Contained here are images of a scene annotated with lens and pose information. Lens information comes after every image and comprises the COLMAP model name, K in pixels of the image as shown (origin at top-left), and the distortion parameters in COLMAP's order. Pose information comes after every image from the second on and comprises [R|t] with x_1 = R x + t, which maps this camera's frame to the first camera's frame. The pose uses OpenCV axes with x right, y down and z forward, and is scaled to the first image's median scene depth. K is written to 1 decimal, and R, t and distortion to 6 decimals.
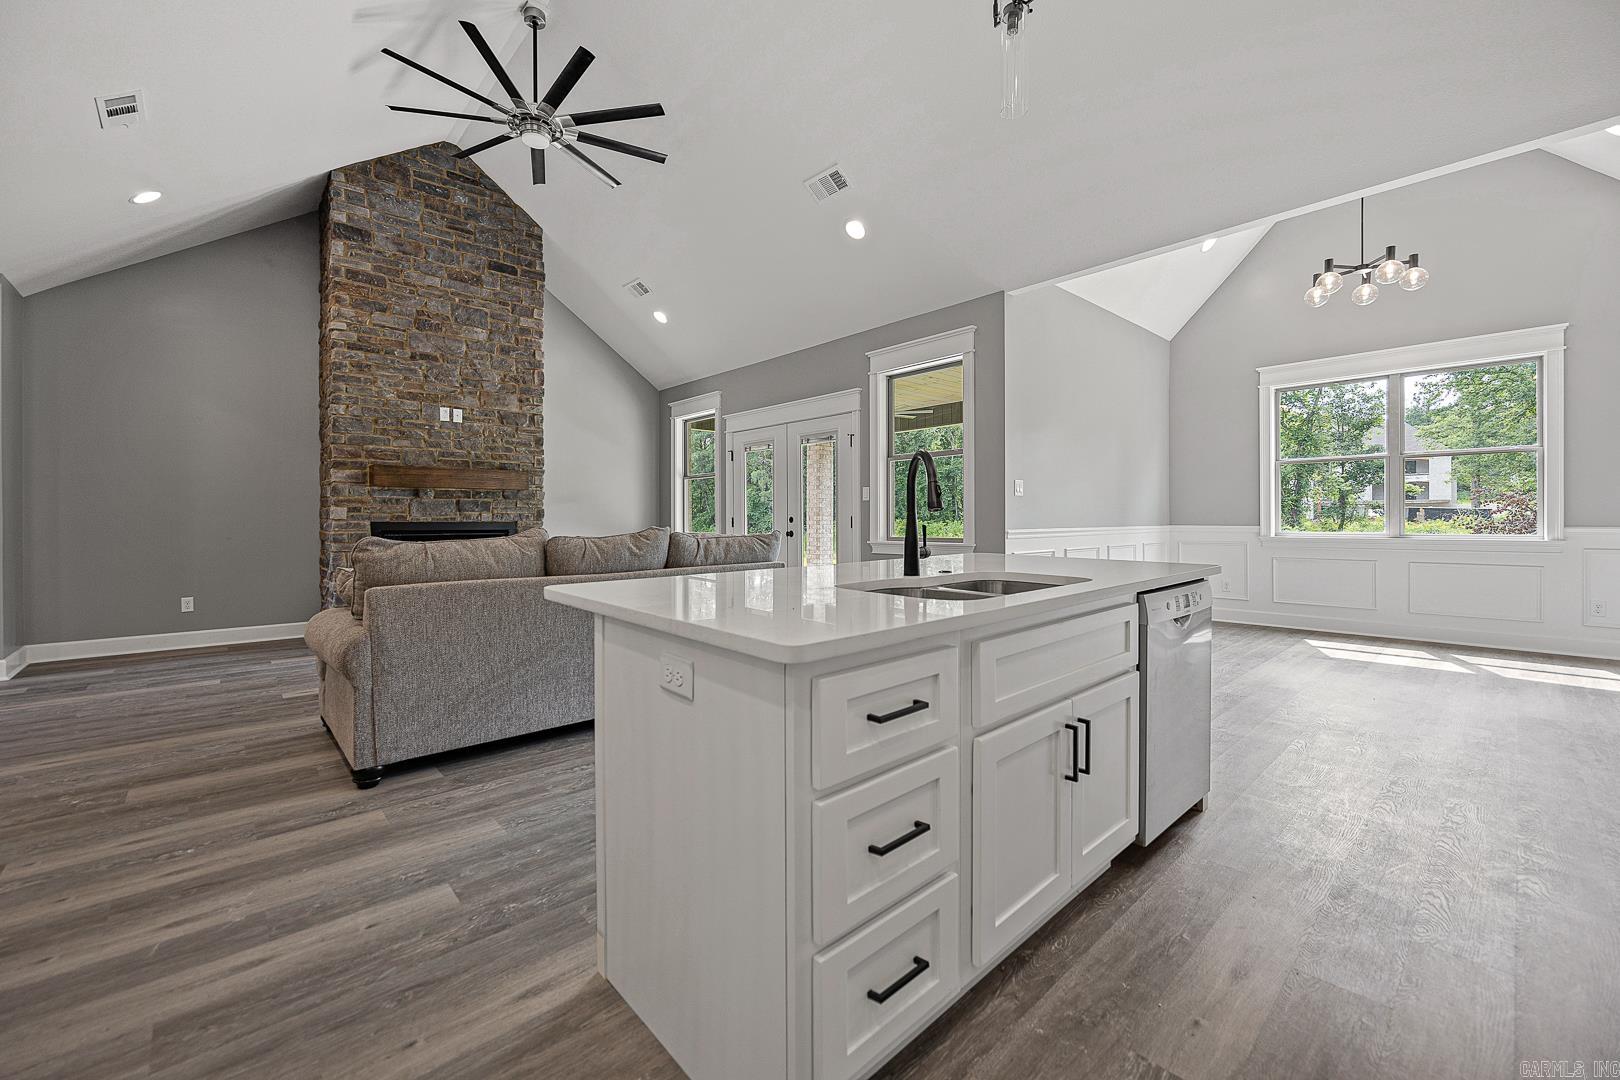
lens RADIAL K [[658.5, 0, 808.8], [0, 658.5, 520.3], [0, 0, 1]] dist [-0.009850, 0.002072]
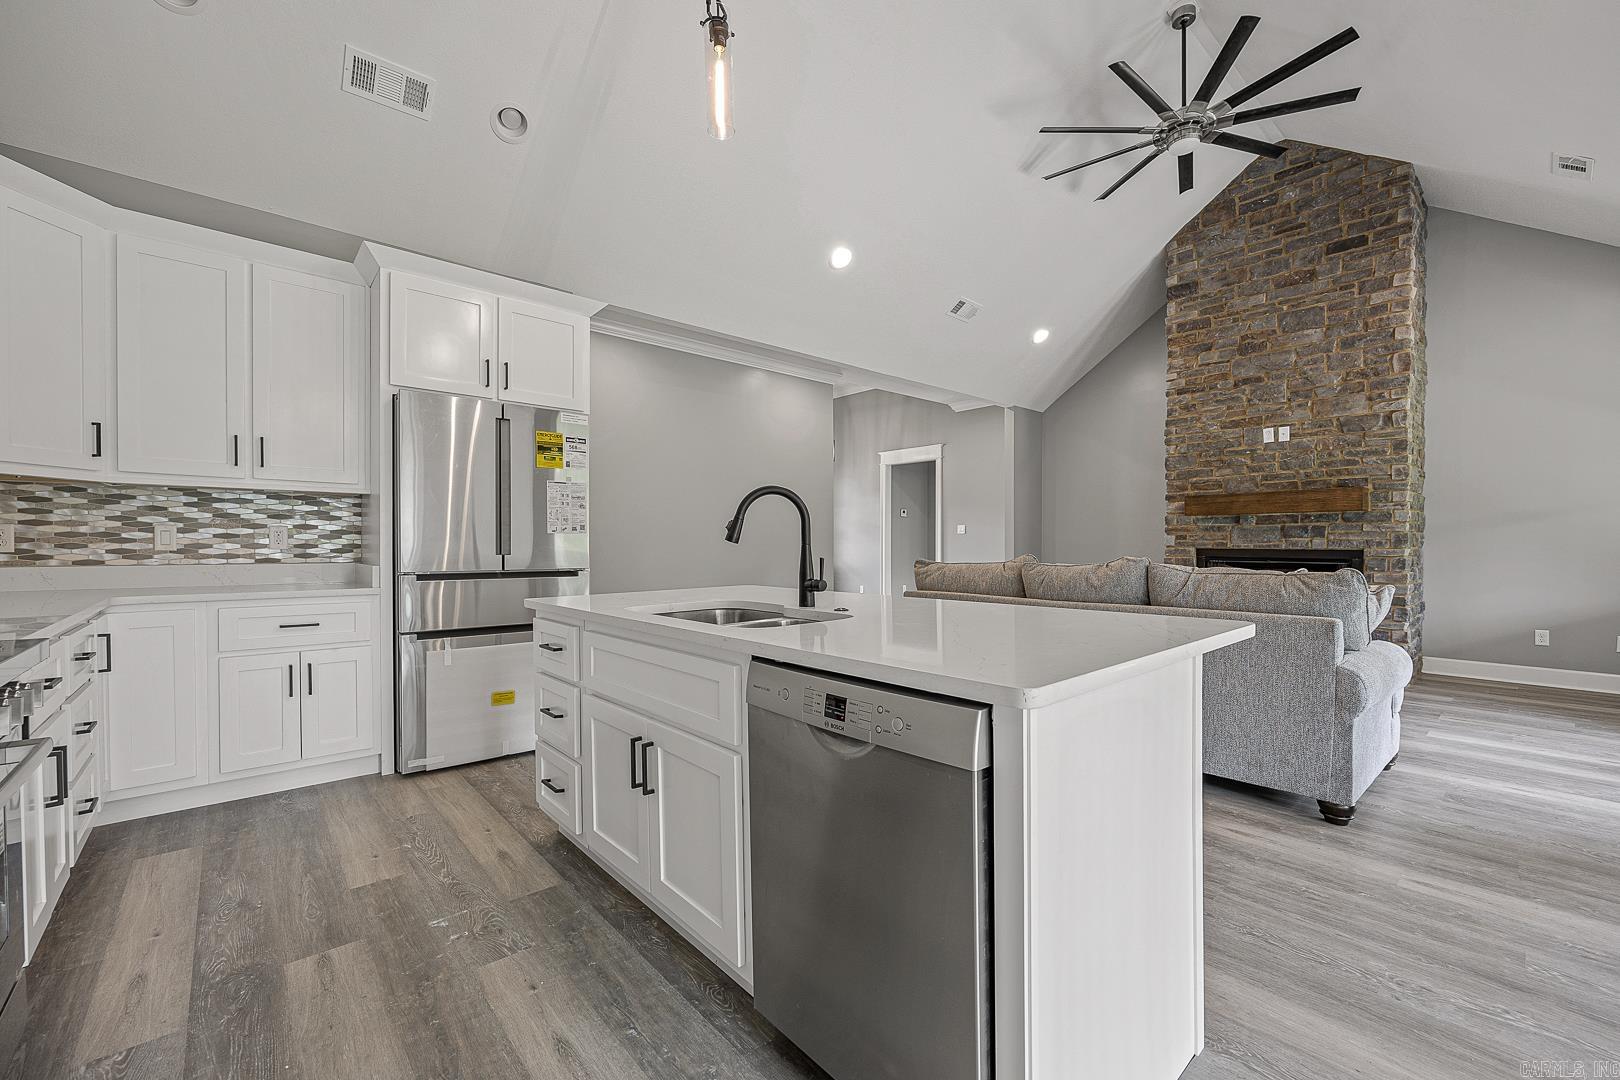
lens RADIAL K [[658.5, 0, 807.6], [0, 658.5, 554.6], [0, 0, 1]] dist [-0.009850, 0.002072]
pose [[-0.019711, 0.018361, -0.999637, 0.423995], [-0.002824, 0.999826, 0.018420, -0.005311], [0.999802, 0.003186, -0.019656, 0.369207]]
